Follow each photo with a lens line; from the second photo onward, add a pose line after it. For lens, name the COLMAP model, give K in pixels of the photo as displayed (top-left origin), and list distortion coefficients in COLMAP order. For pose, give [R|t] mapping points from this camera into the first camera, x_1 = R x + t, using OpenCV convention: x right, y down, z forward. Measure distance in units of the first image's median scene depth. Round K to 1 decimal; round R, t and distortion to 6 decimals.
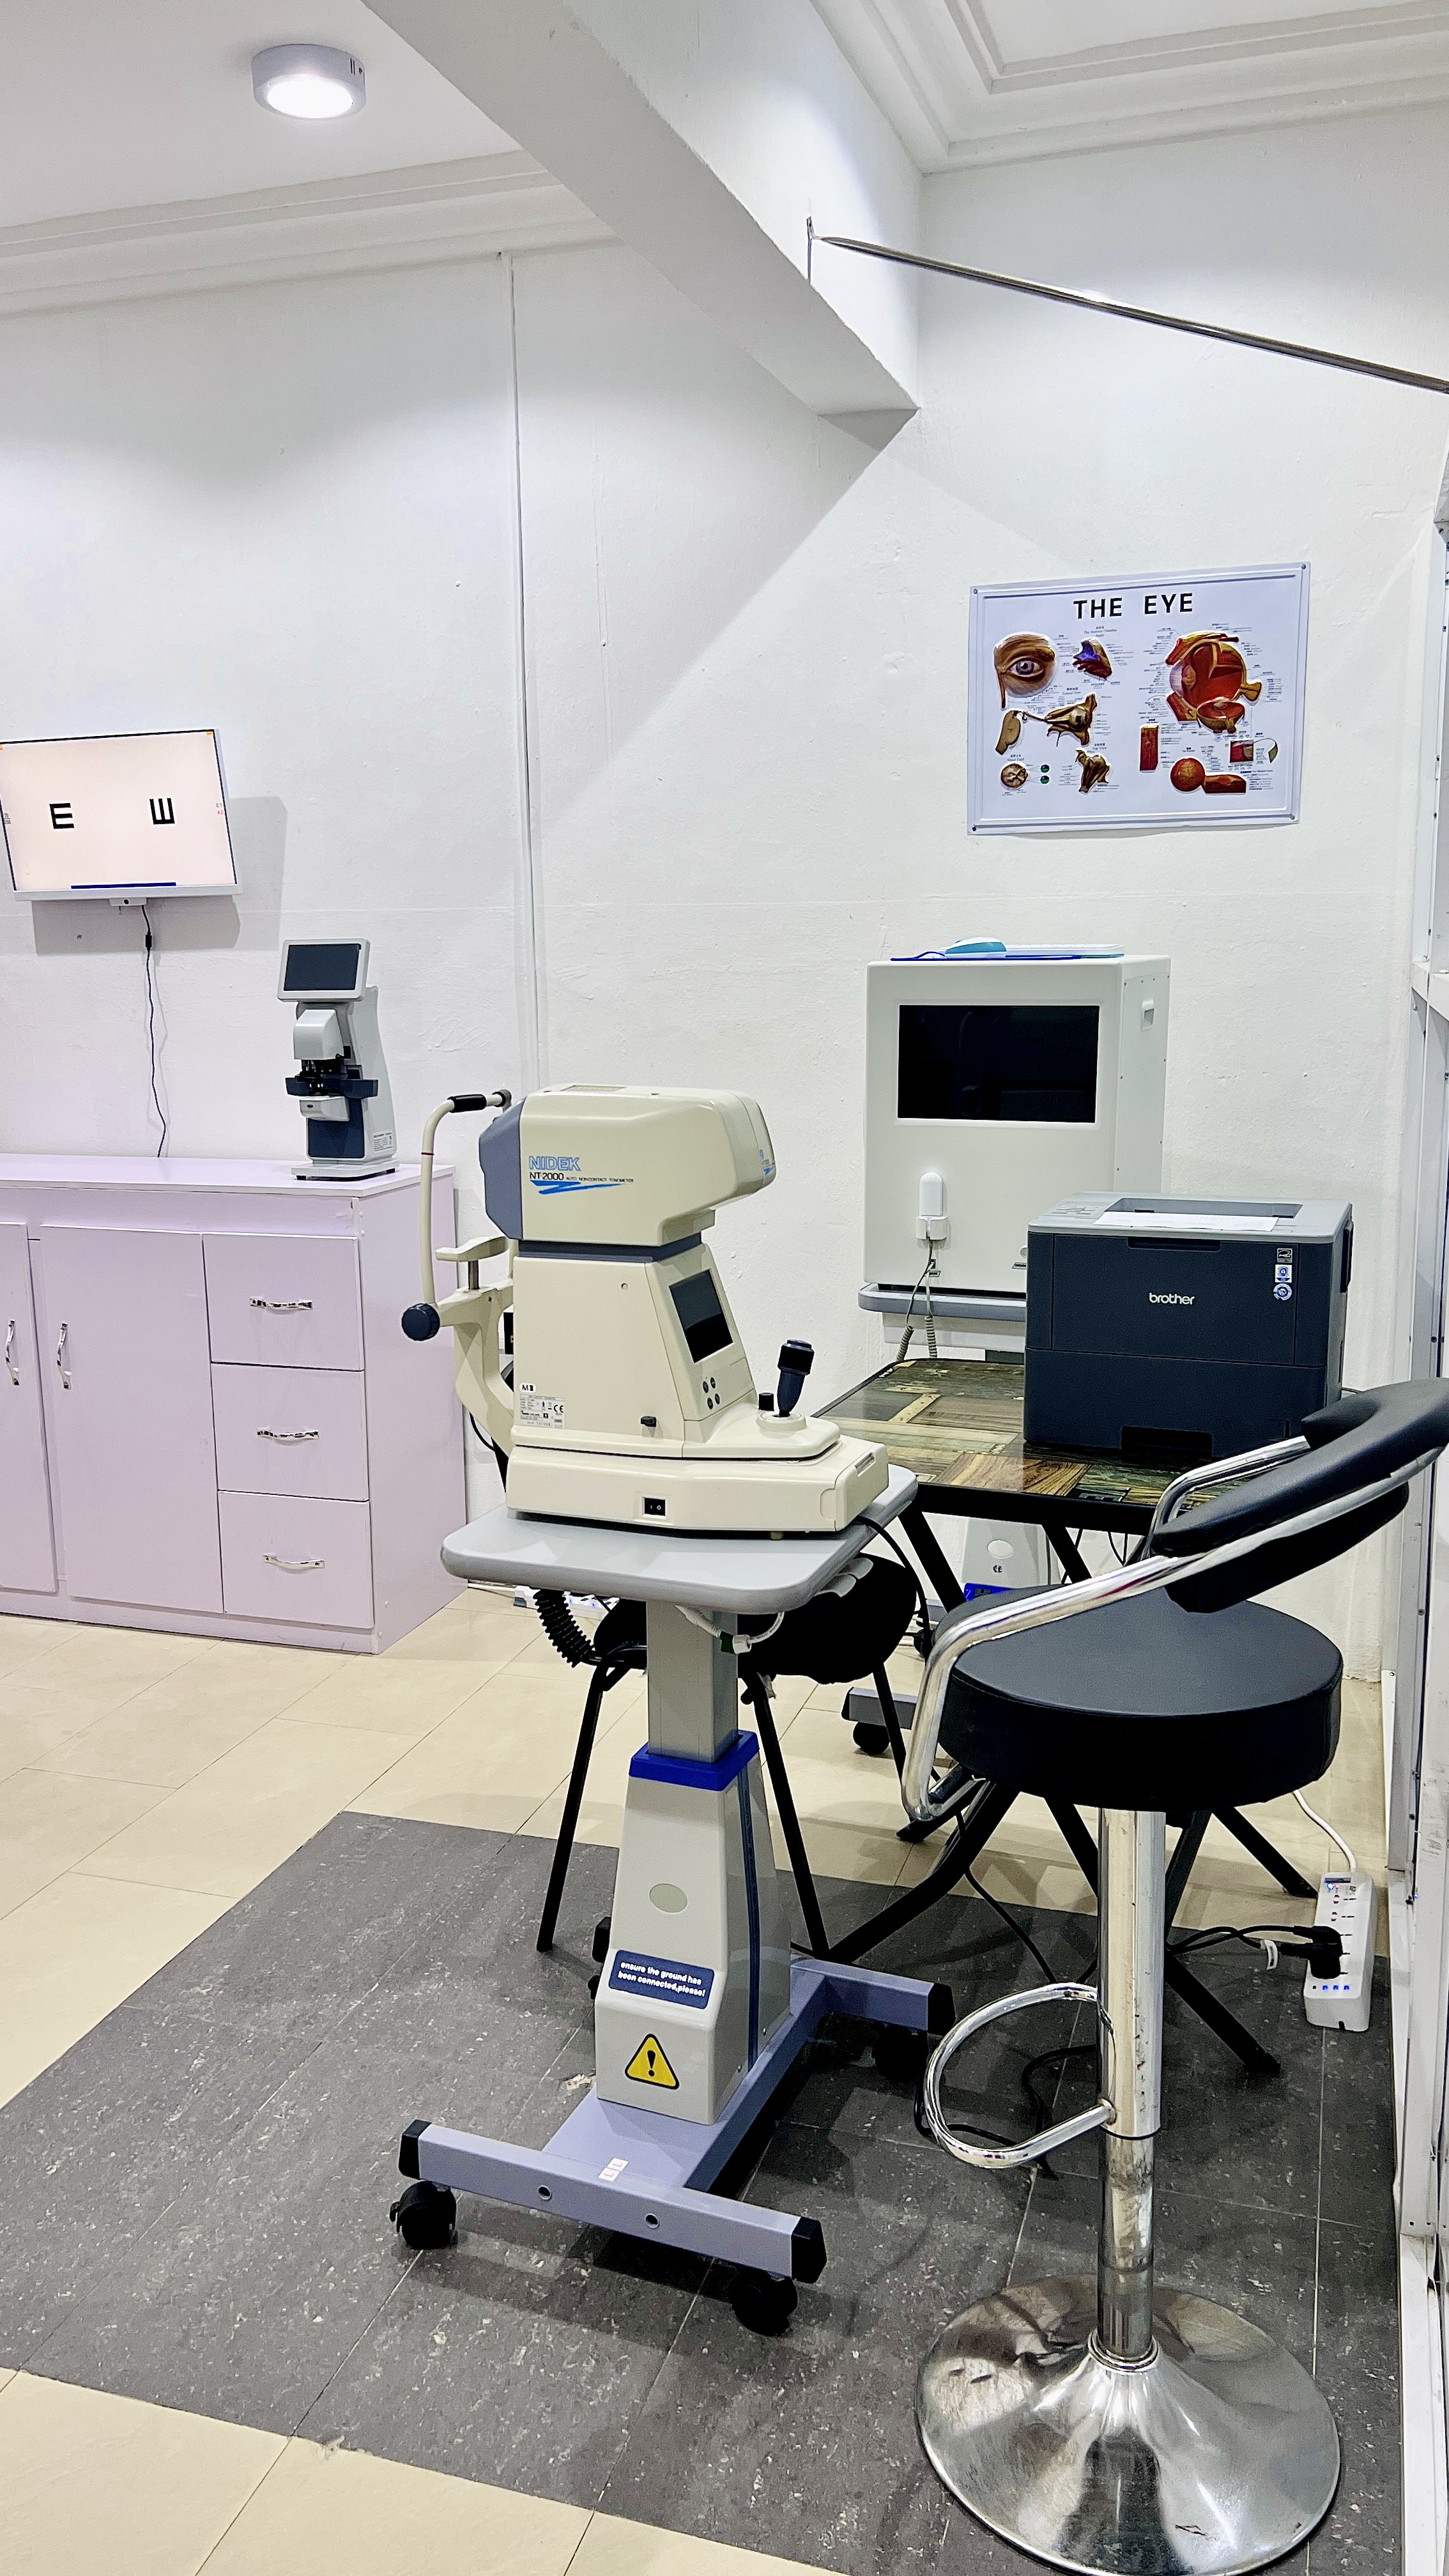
lens RADIAL K [[1946.0, 0, 705.4], [0, 1946.0, 1313.1], [0, 0, 1]] dist [0.052685, -0.056618]
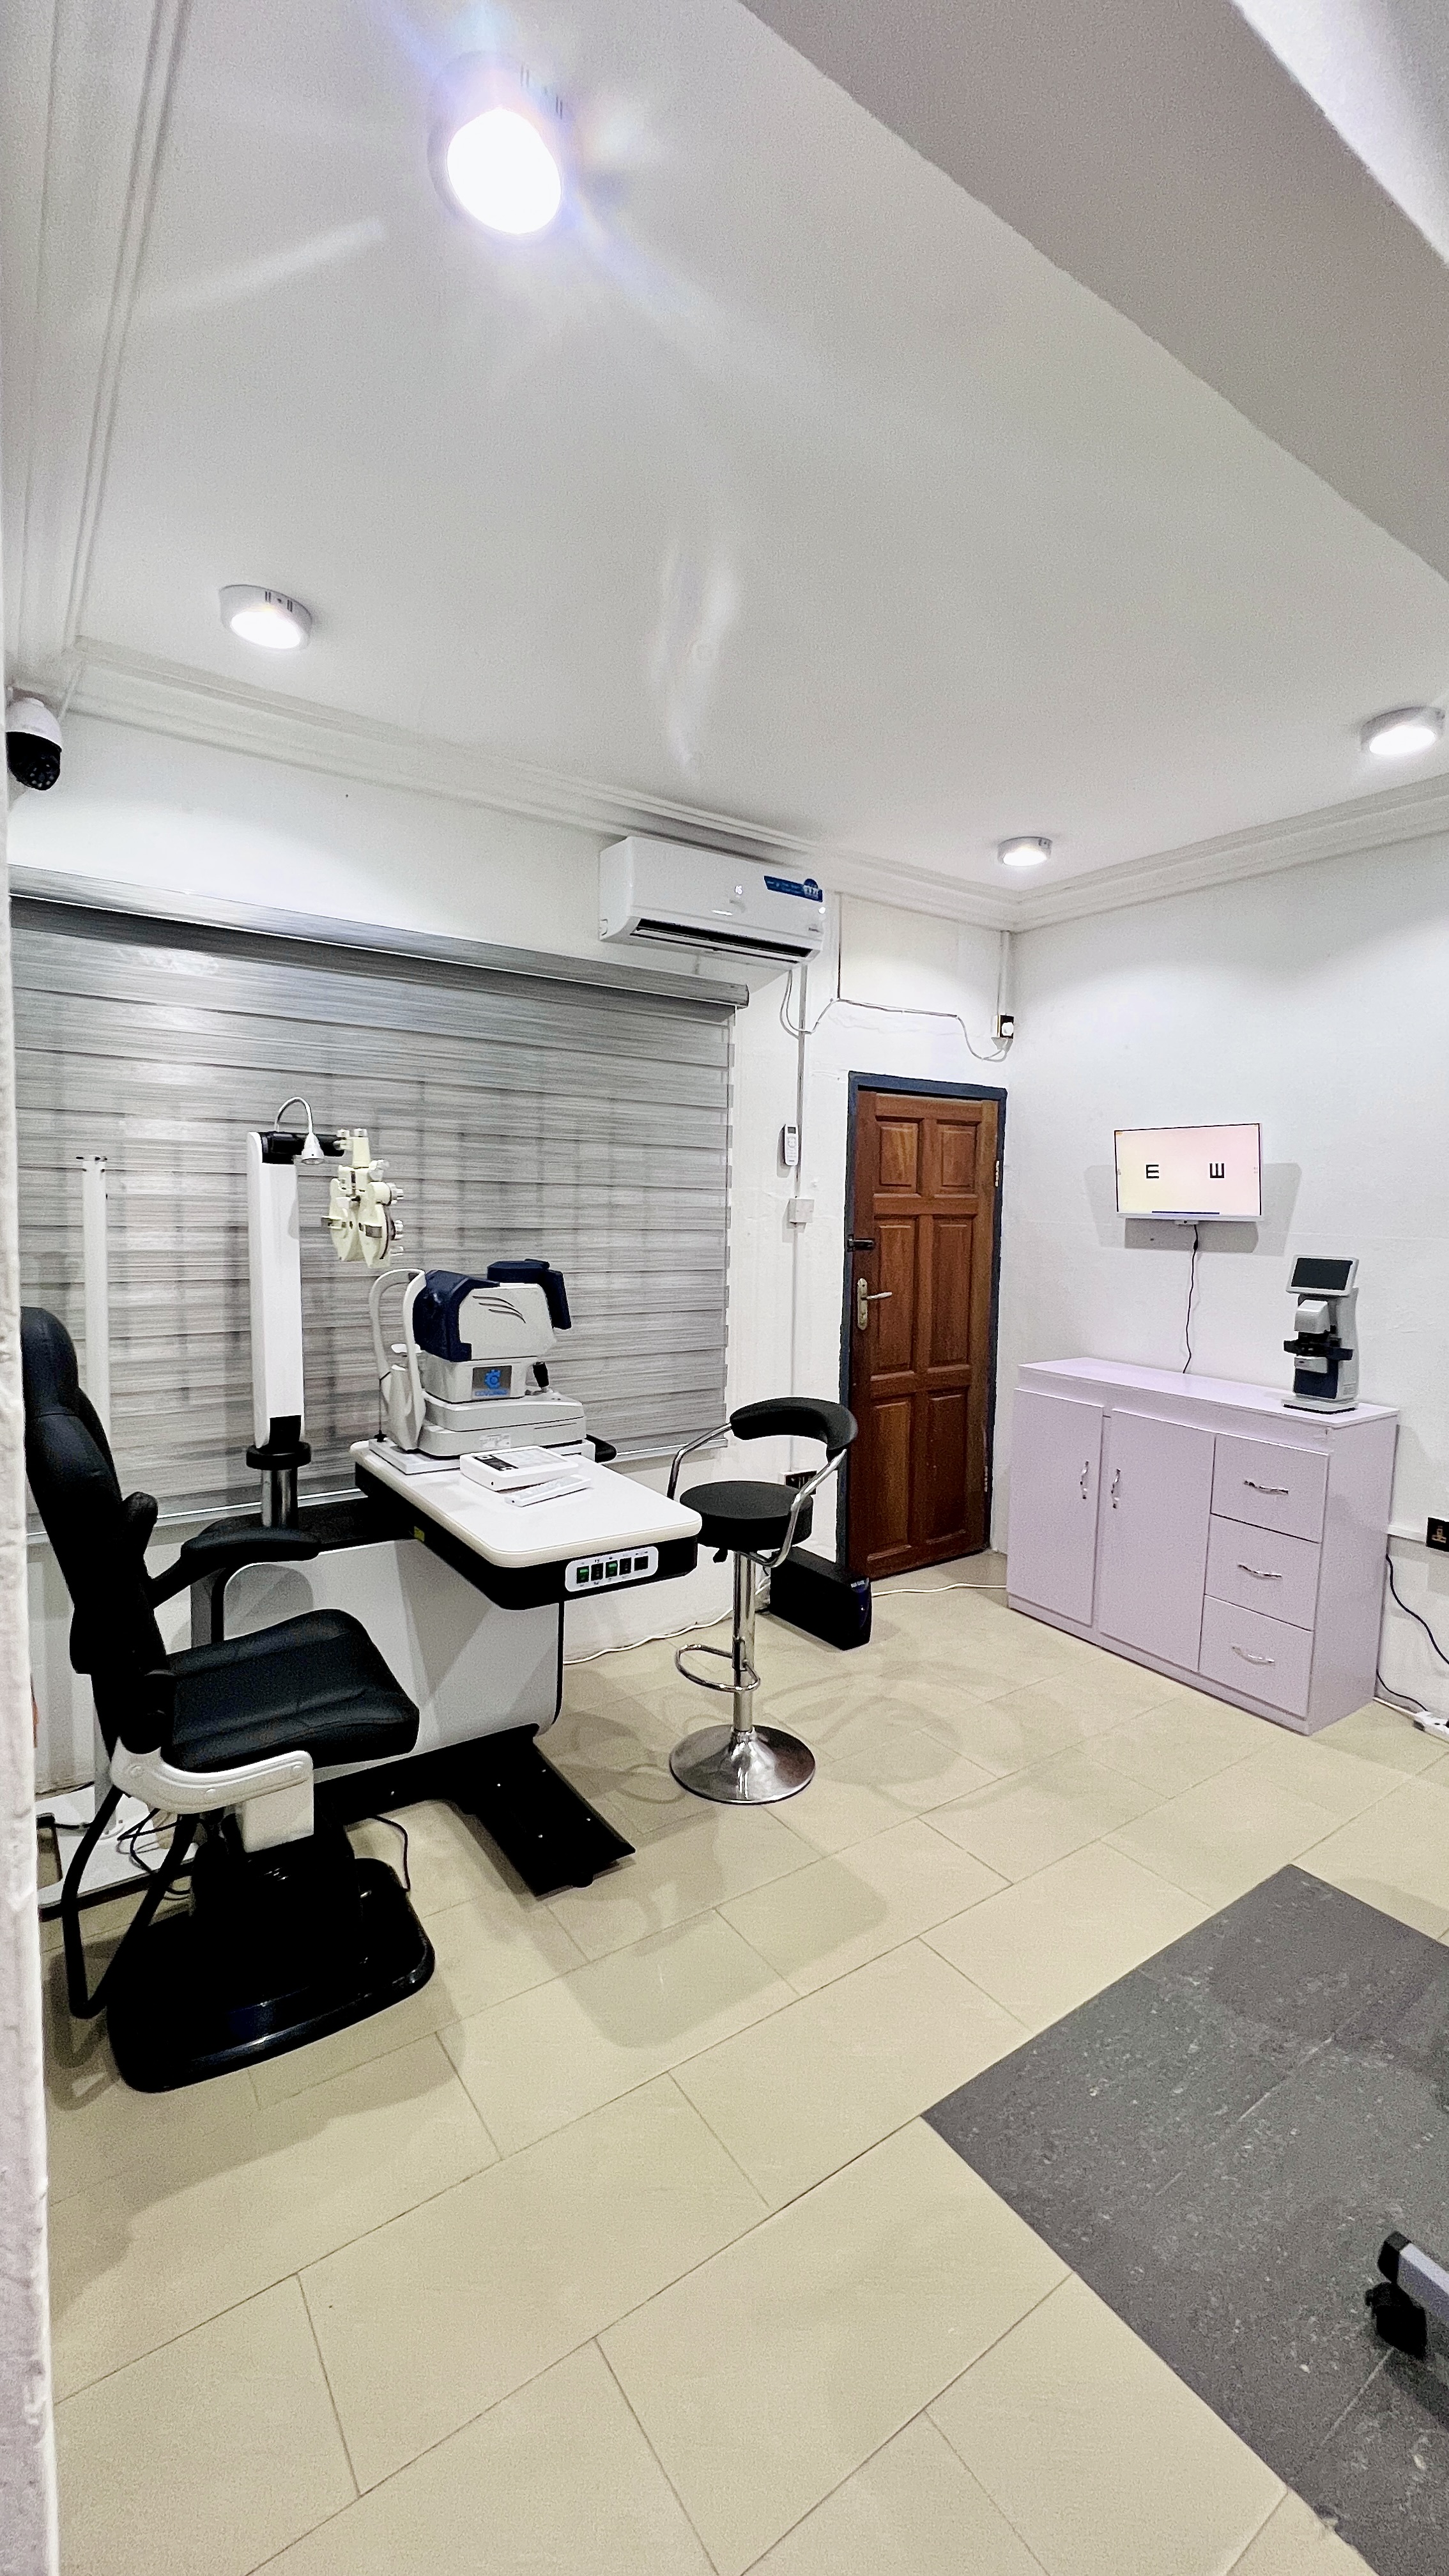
lens RADIAL K [[1035.6, 0, 723.0], [0, 1035.6, 1280.6], [0, 0, 1]] dist [-0.007753, 0.002050]
pose [[0.796441, 0.083969, -0.598858, -0.091782], [-0.151340, 0.986475, -0.062953, -0.053936], [0.585472, 0.140770, 0.798377, 0.080349]]
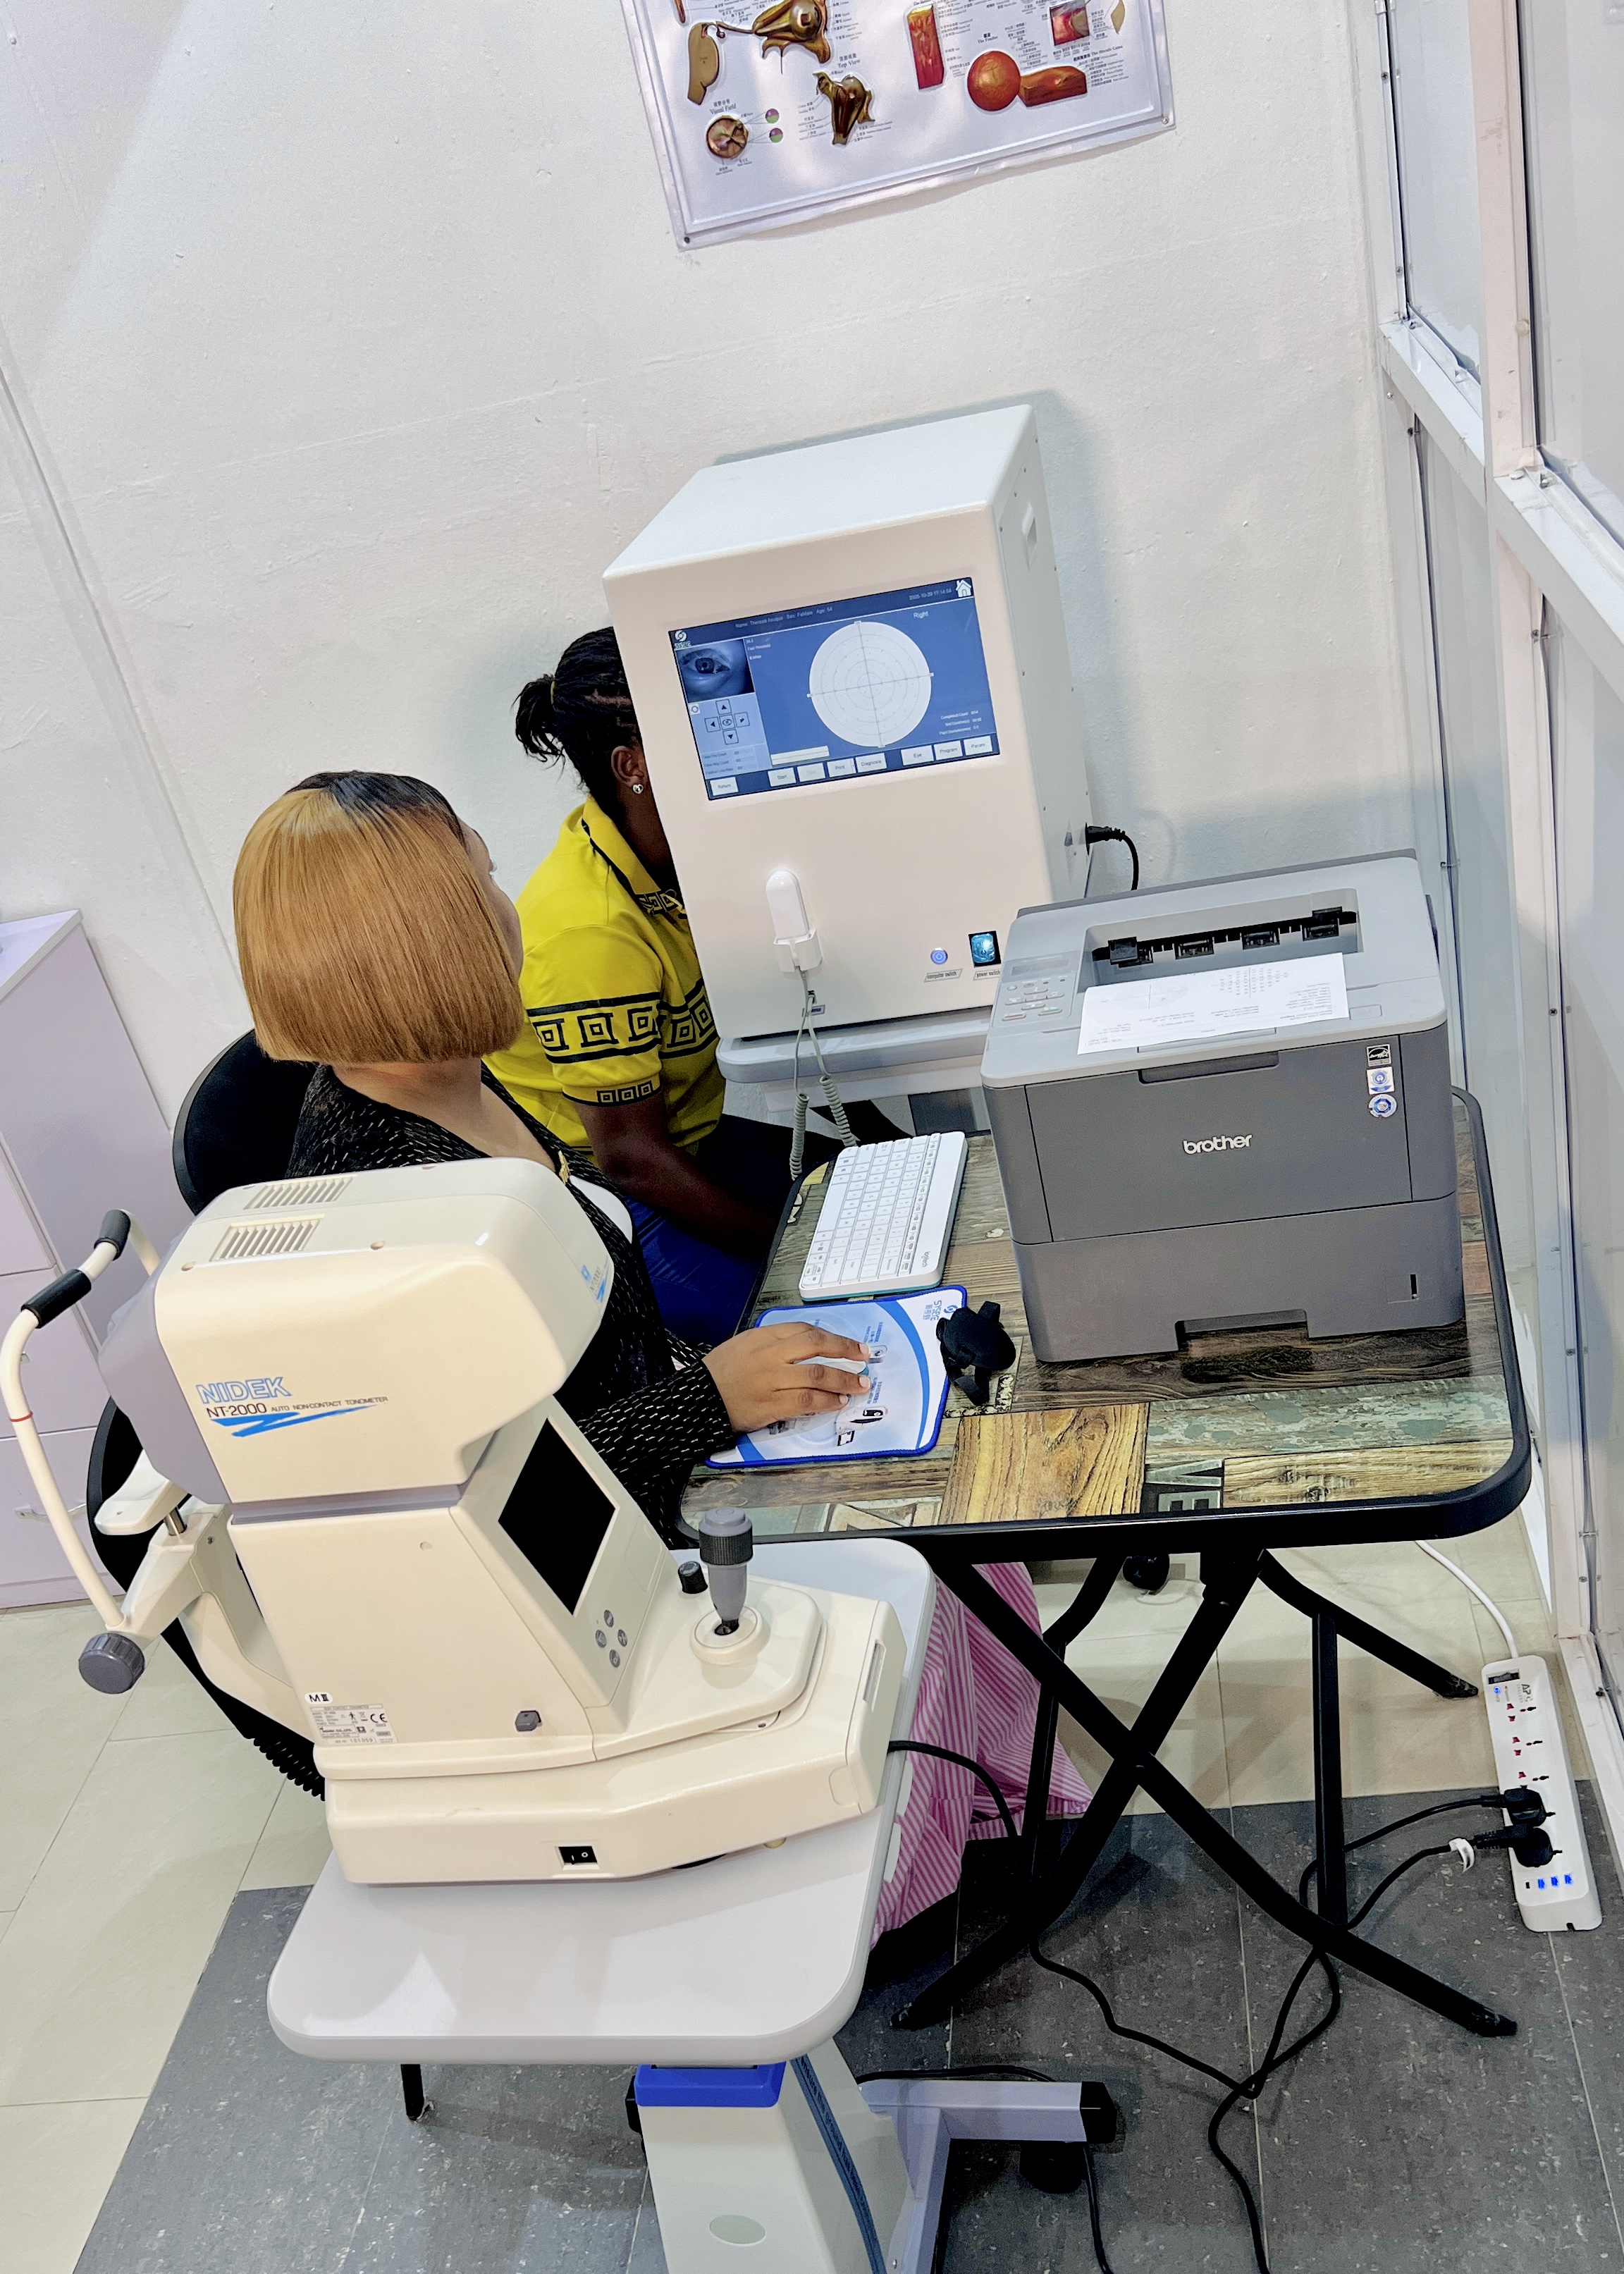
lens RADIAL K [[2168.8, 0, 804.1], [0, 2168.8, 1357.3], [0, 0, 1]] dist [0.019967, 0.000000]
pose [[0.957646, -0.279767, 0.068154, 0.024716], [0.240053, 0.906387, 0.347618, -0.162455], [-0.159026, -0.316534, 0.935156, 0.221979]]
